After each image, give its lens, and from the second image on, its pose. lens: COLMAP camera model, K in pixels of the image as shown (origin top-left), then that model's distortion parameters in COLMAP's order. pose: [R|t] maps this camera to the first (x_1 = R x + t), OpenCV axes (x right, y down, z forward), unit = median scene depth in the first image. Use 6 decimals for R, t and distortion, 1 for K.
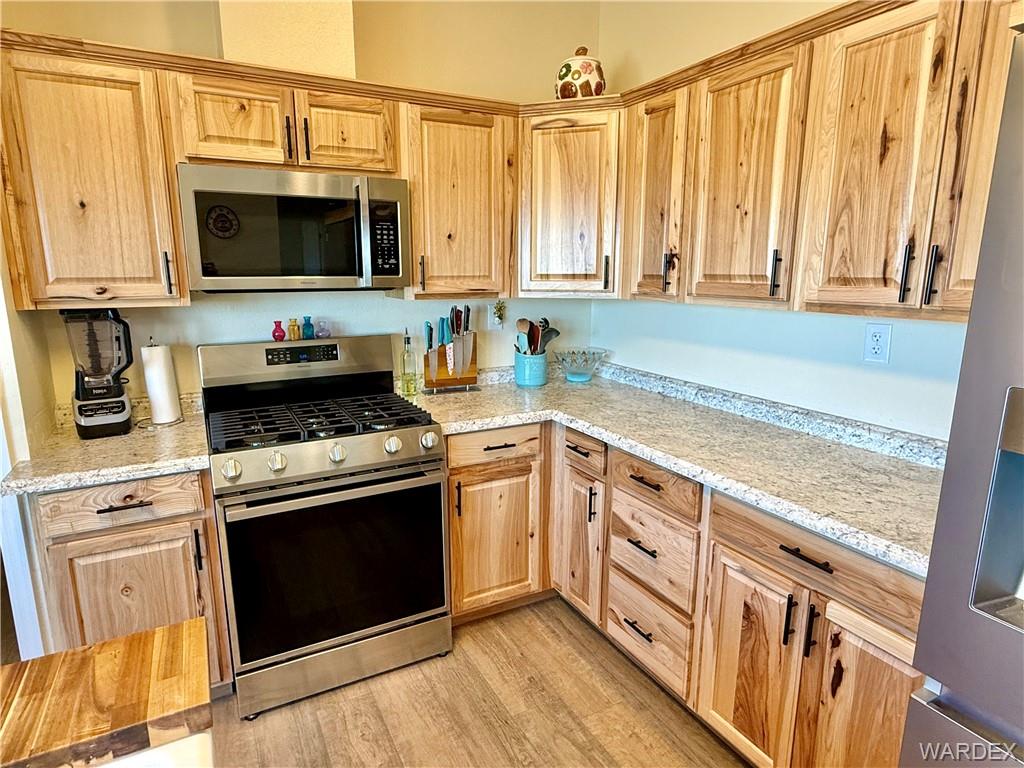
lens RADIAL K [[585.0, 0, 514.7], [0, 585.0, 380.1], [0, 0, 1]] dist [-0.013445, 0.002794]
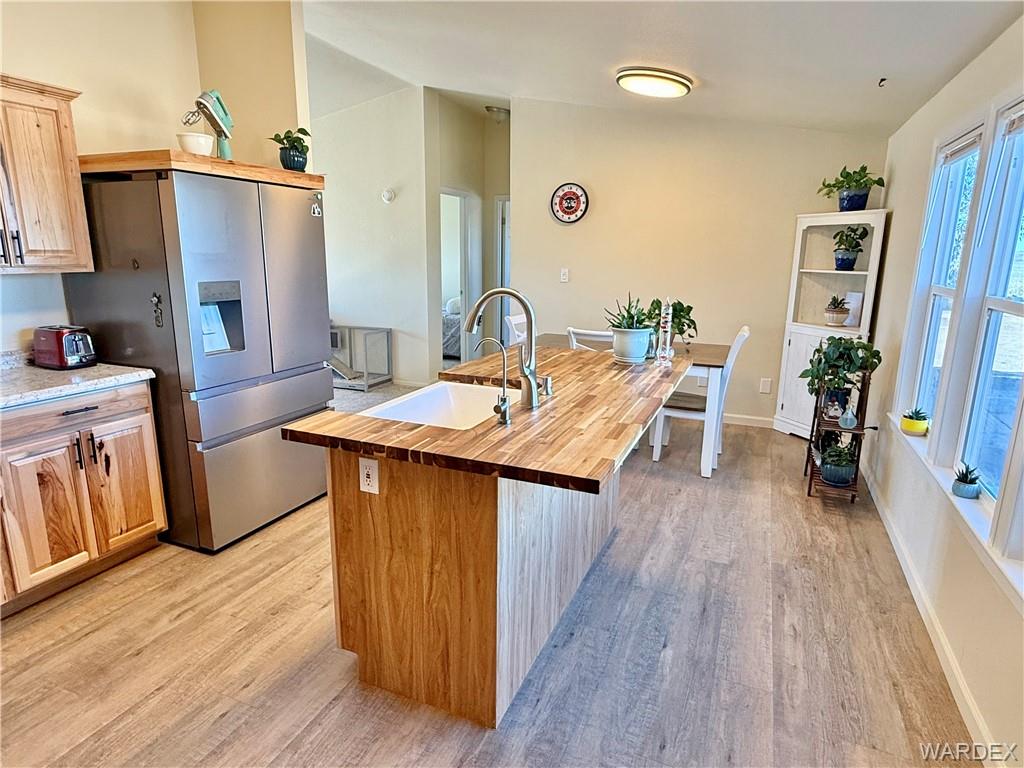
lens RADIAL K [[585.0, 0, 511.6], [0, 585.0, 386.8], [0, 0, 1]] dist [-0.013445, 0.002794]
pose [[-0.617399, -0.170194, 0.768019, -1.088553], [0.152786, 0.931780, 0.329306, -0.091549], [-0.771670, 0.320656, -0.549277, 0.623962]]
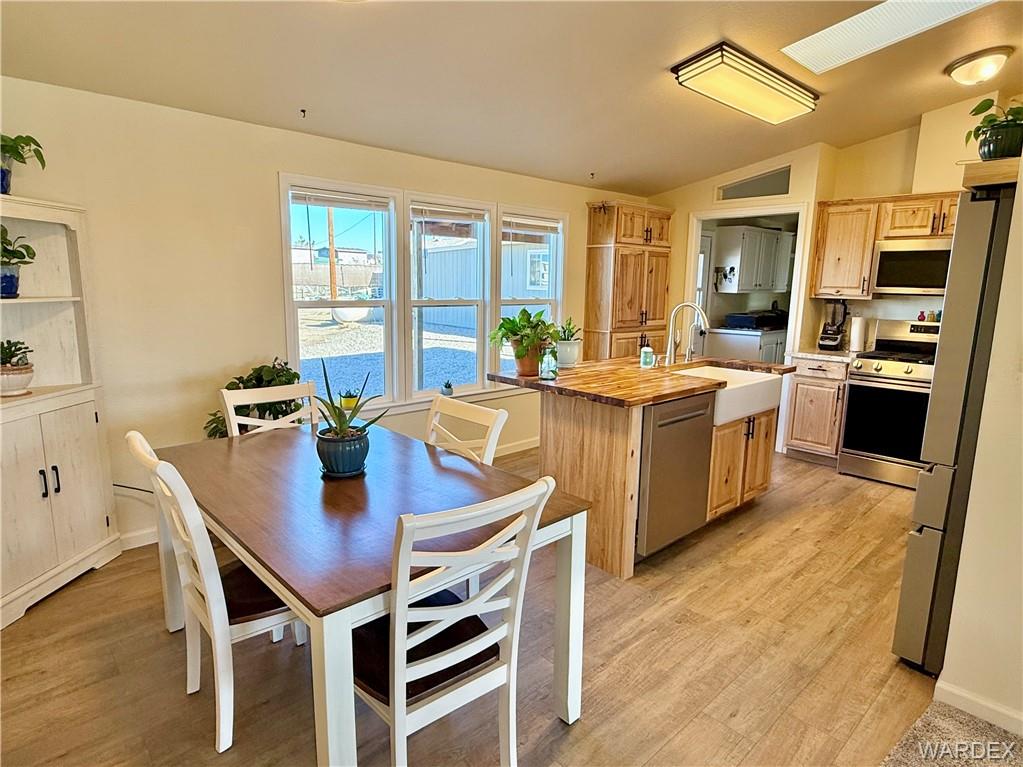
lens RADIAL K [[571.7, 0, 515.7], [0, 571.7, 378.6], [0, 0, 1]] dist [0.021112, 0.002122]
pose [[0.242727, 0.170003, -0.955082, 1.302713], [-0.206429, 0.971028, 0.120379, 0.187263], [0.947877, 0.167937, 0.270789, -0.886203]]
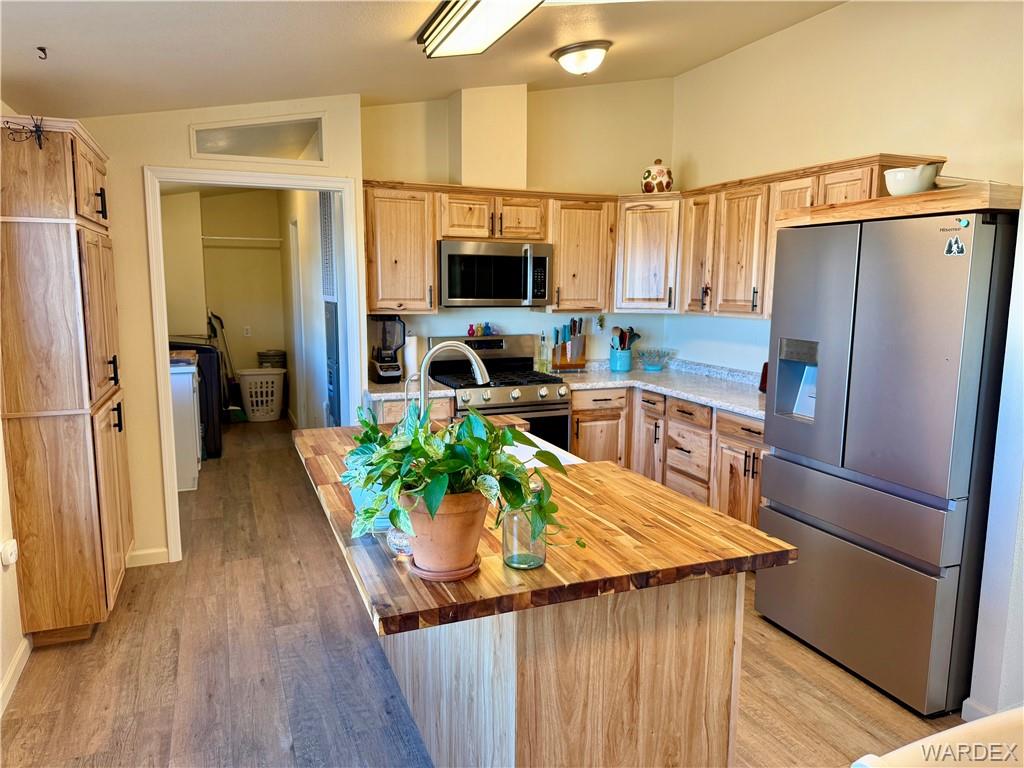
lens RADIAL K [[723.0, 0, 507.6], [0, 723.0, 386.1], [0, 0, 1]] dist [0.066519, -0.008740]
pose [[0.992761, 0.022983, -0.117885, -0.054615], [-0.028740, 0.998463, -0.047378, 0.195961], [0.116615, 0.050423, 0.991896, -1.195136]]
